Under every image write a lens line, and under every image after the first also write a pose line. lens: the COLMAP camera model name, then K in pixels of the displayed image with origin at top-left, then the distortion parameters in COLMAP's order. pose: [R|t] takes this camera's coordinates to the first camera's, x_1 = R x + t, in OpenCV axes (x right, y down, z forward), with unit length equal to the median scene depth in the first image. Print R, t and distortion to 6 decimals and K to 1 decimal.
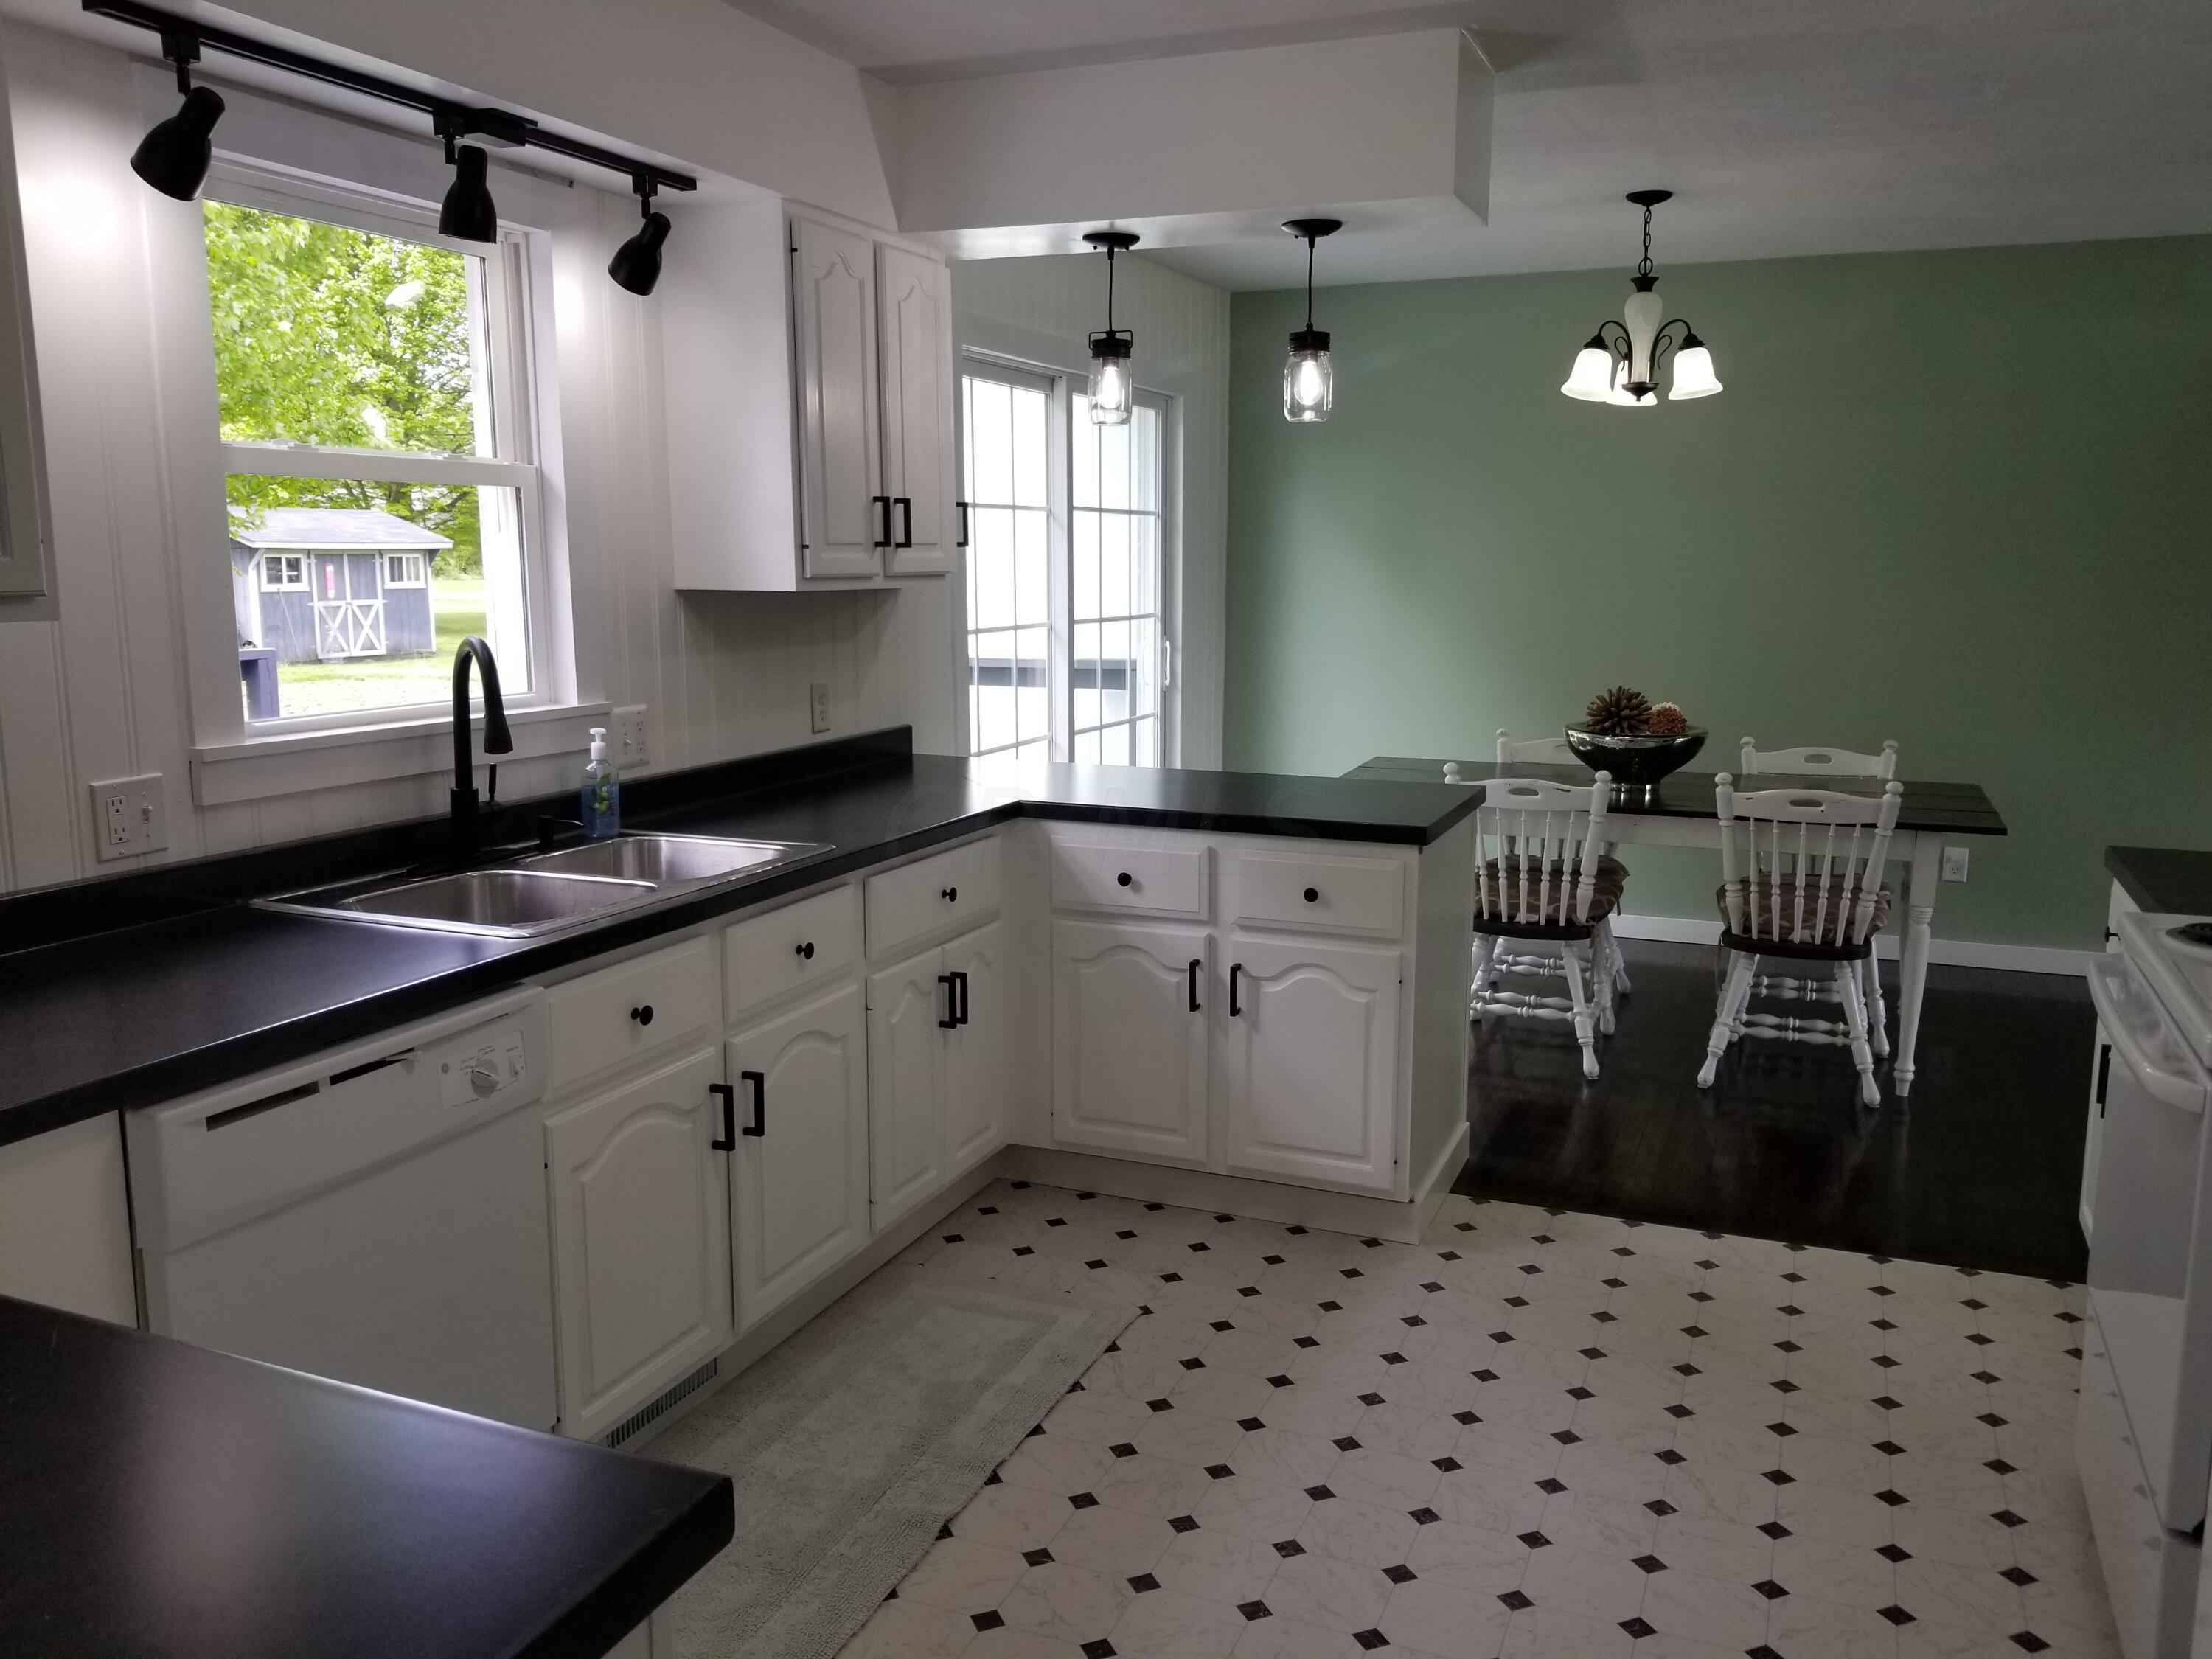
lens RADIAL K [[1727.9, 0, 1124.9], [0, 1727.9, 835.3], [0, 0, 1]] dist [0.087752, -0.146645]
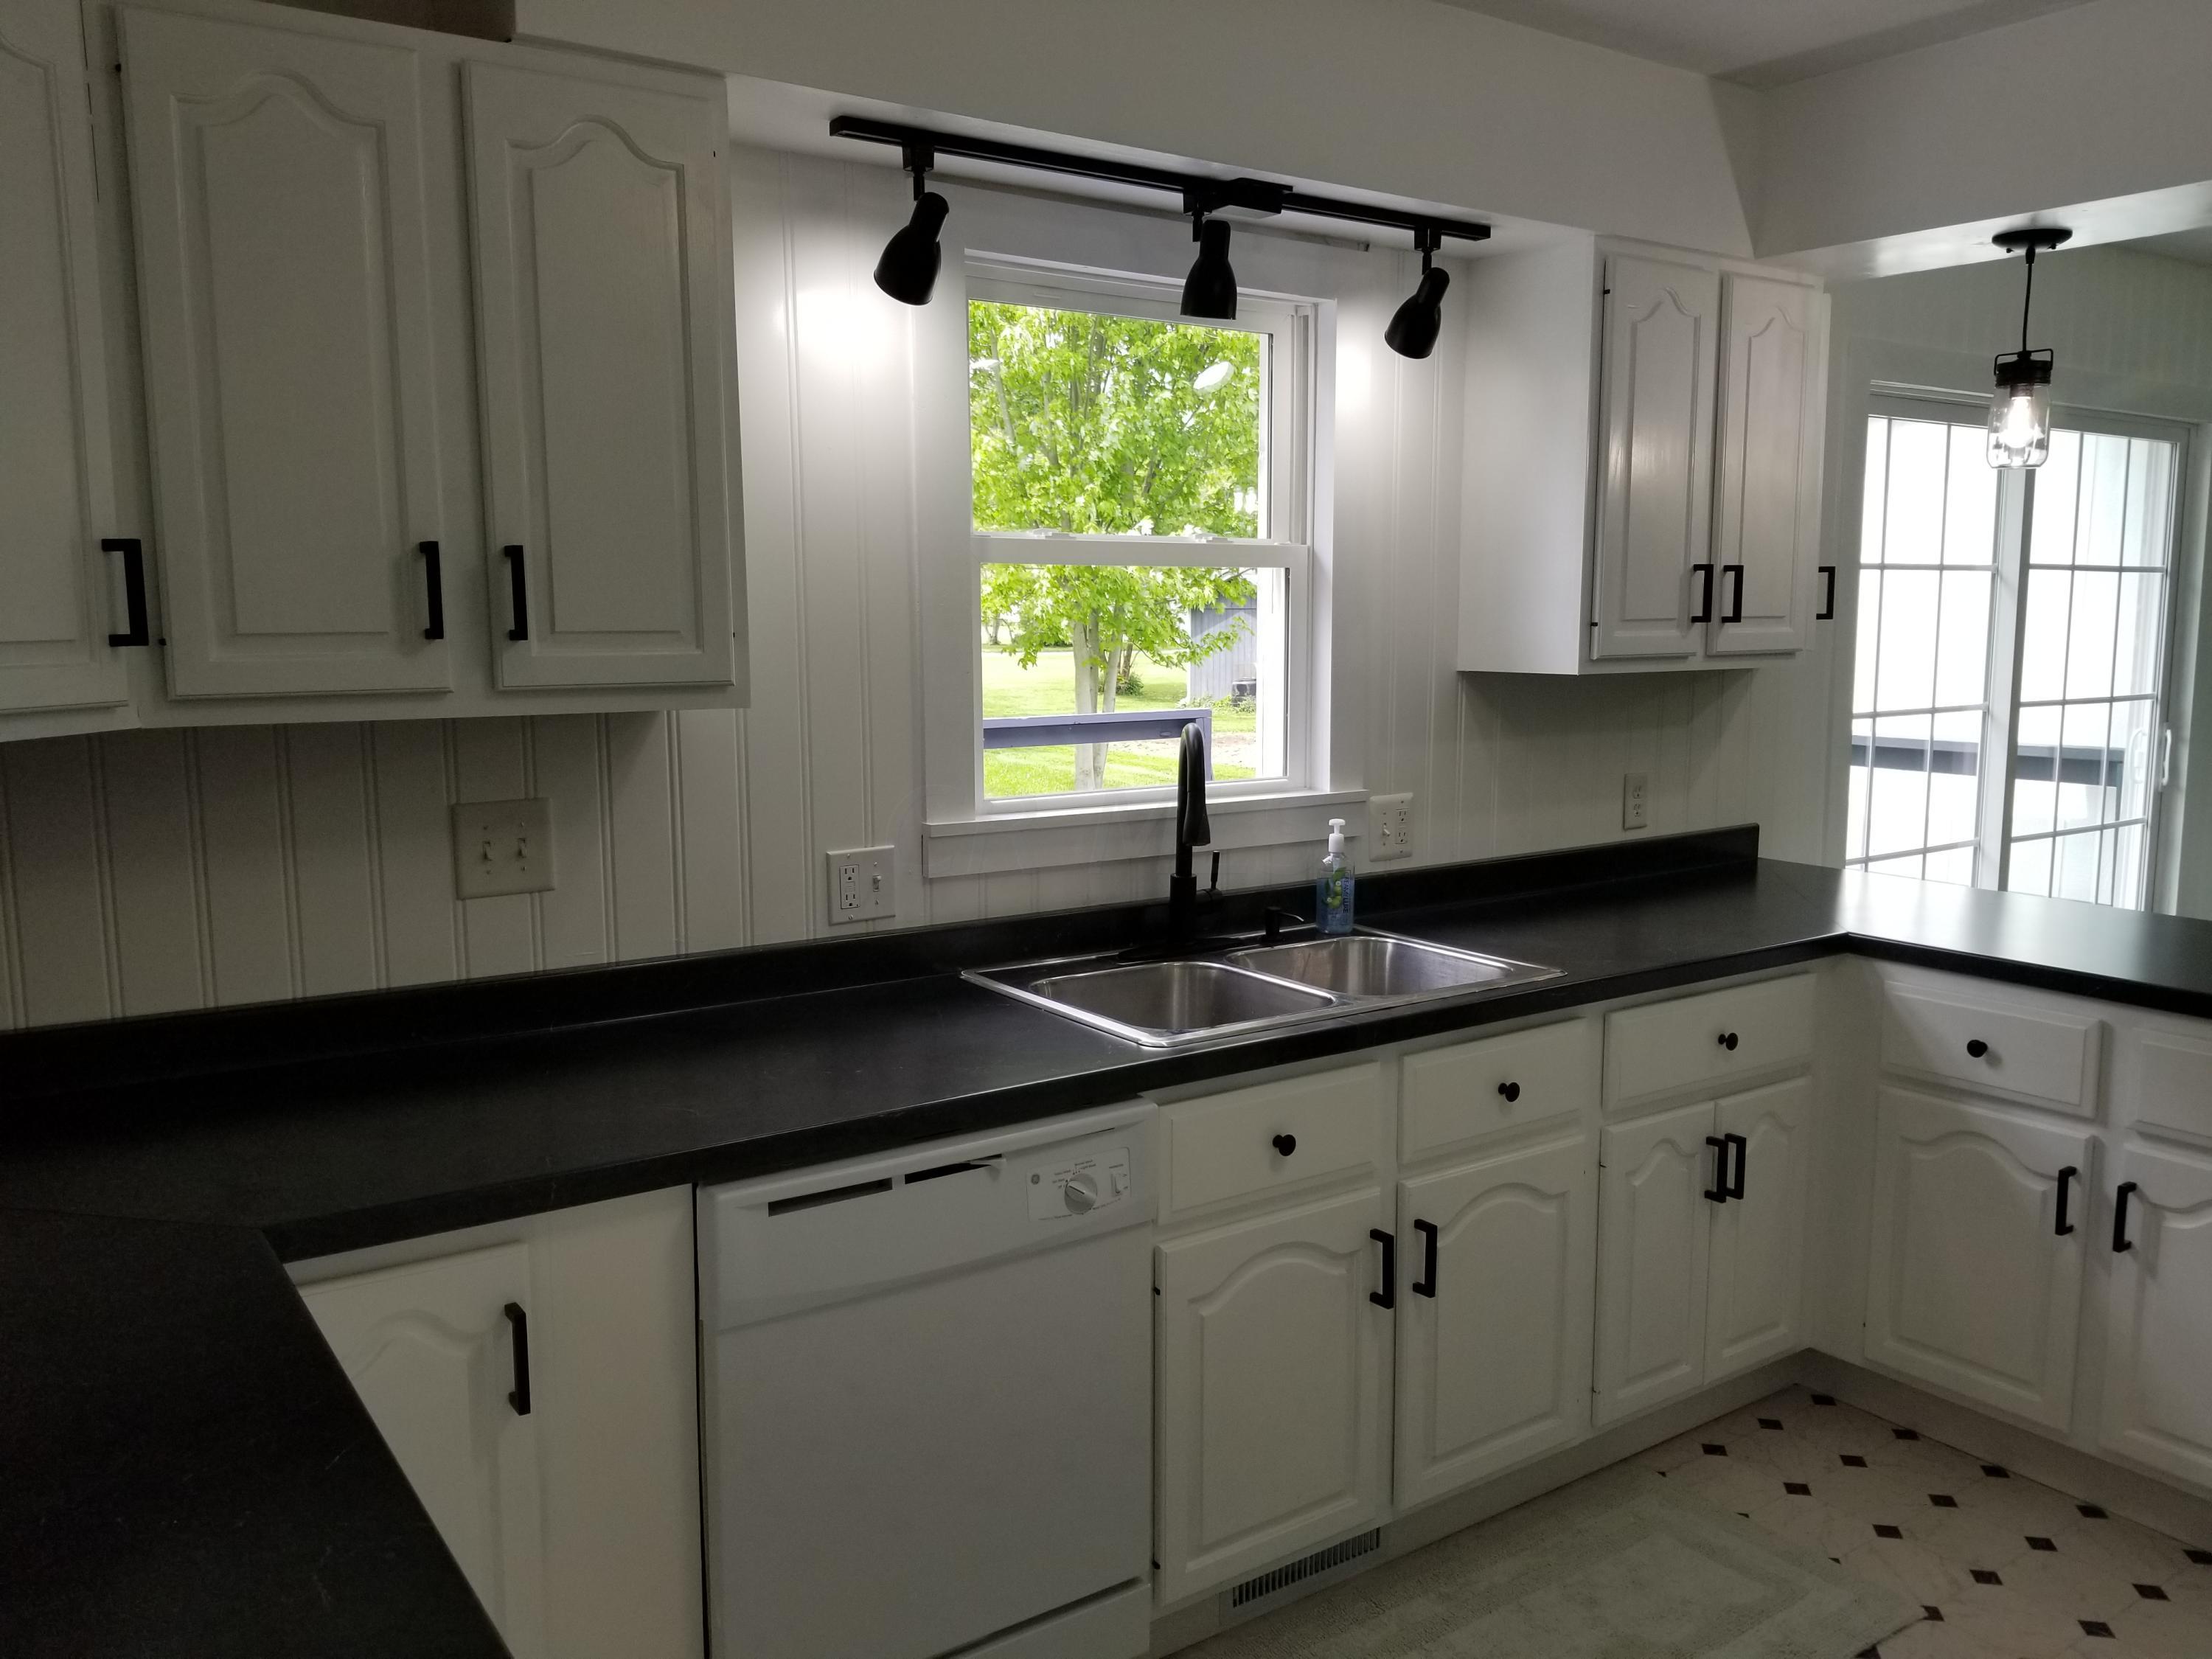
lens RADIAL K [[1732.1, 0, 1108.7], [0, 1732.1, 842.2], [0, 0, 1]] dist [0.066214, -0.123236]
pose [[0.840231, 0.071127, -0.537543, 0.099368], [-0.085471, 0.996339, -0.001764, -0.036493], [0.535450, 0.047427, 0.843234, 0.140446]]
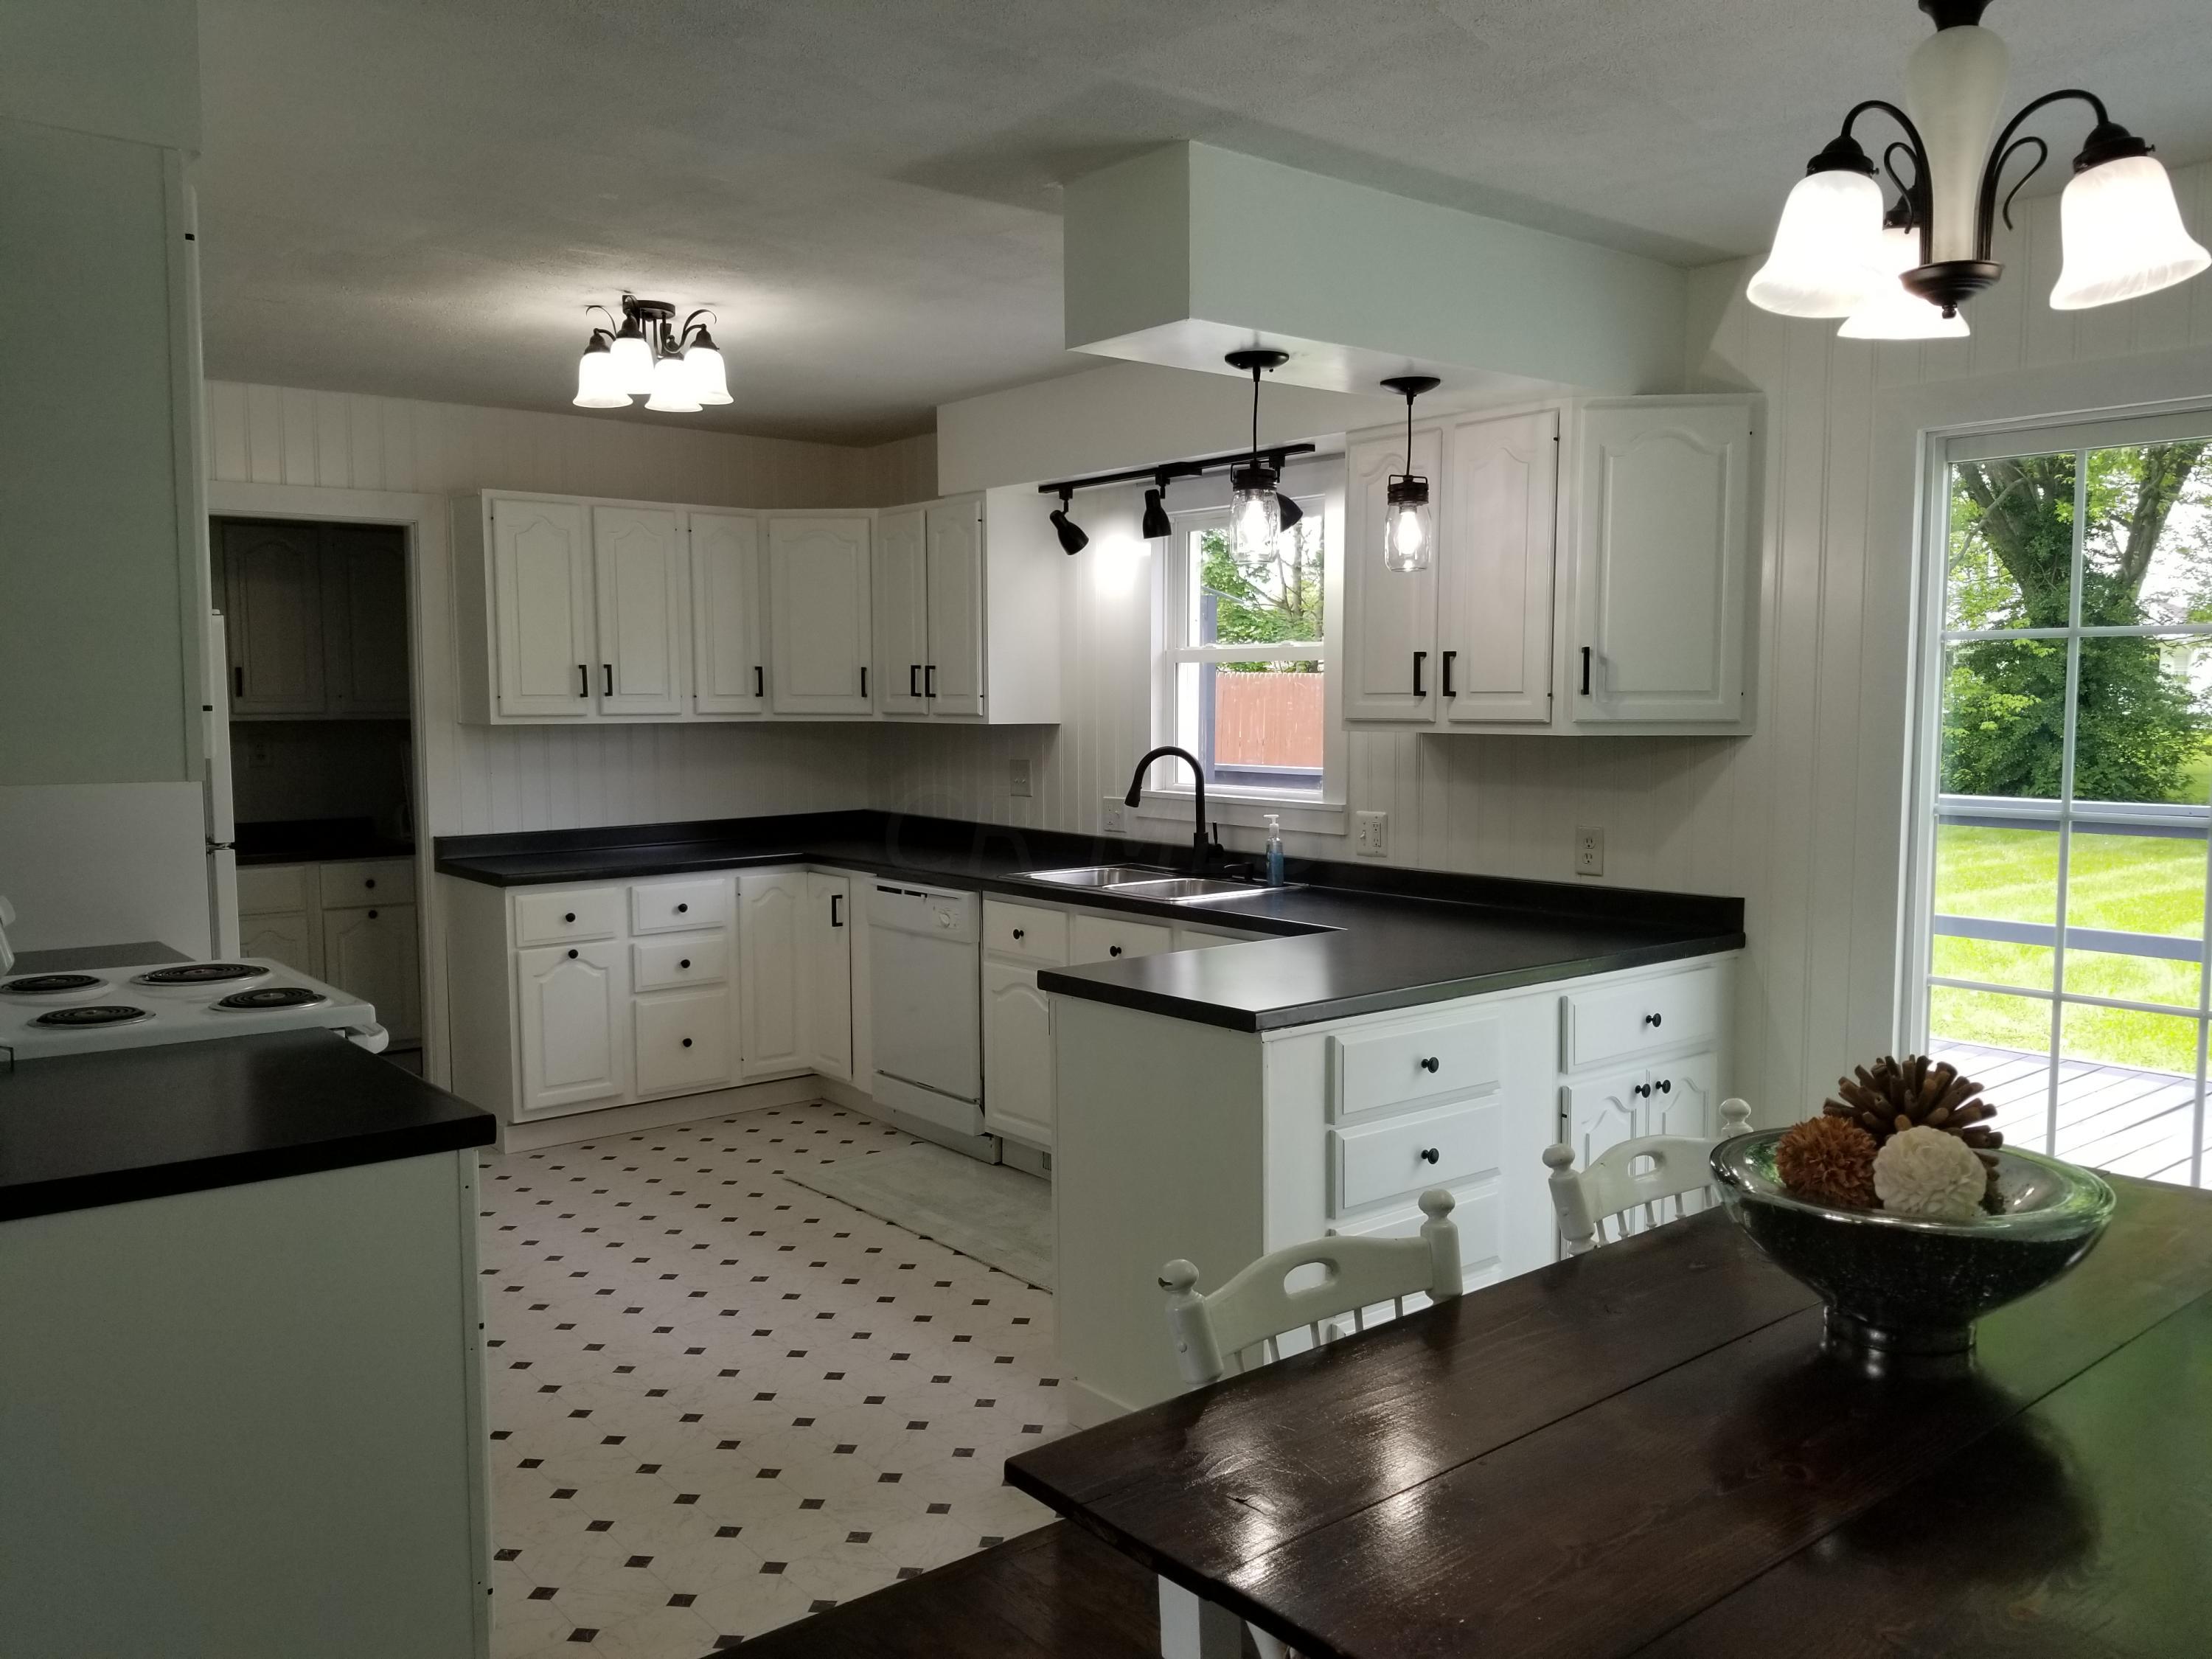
lens RADIAL K [[1727.9, 0, 1124.9], [0, 1727.9, 835.3], [0, 0, 1]] dist [0.087752, -0.146645]
pose [[-0.476857, 0.068987, -0.876270, 1.093741], [-0.143970, 0.977322, 0.155290, -0.260341], [0.867110, 0.200207, -0.456111, 1.581050]]
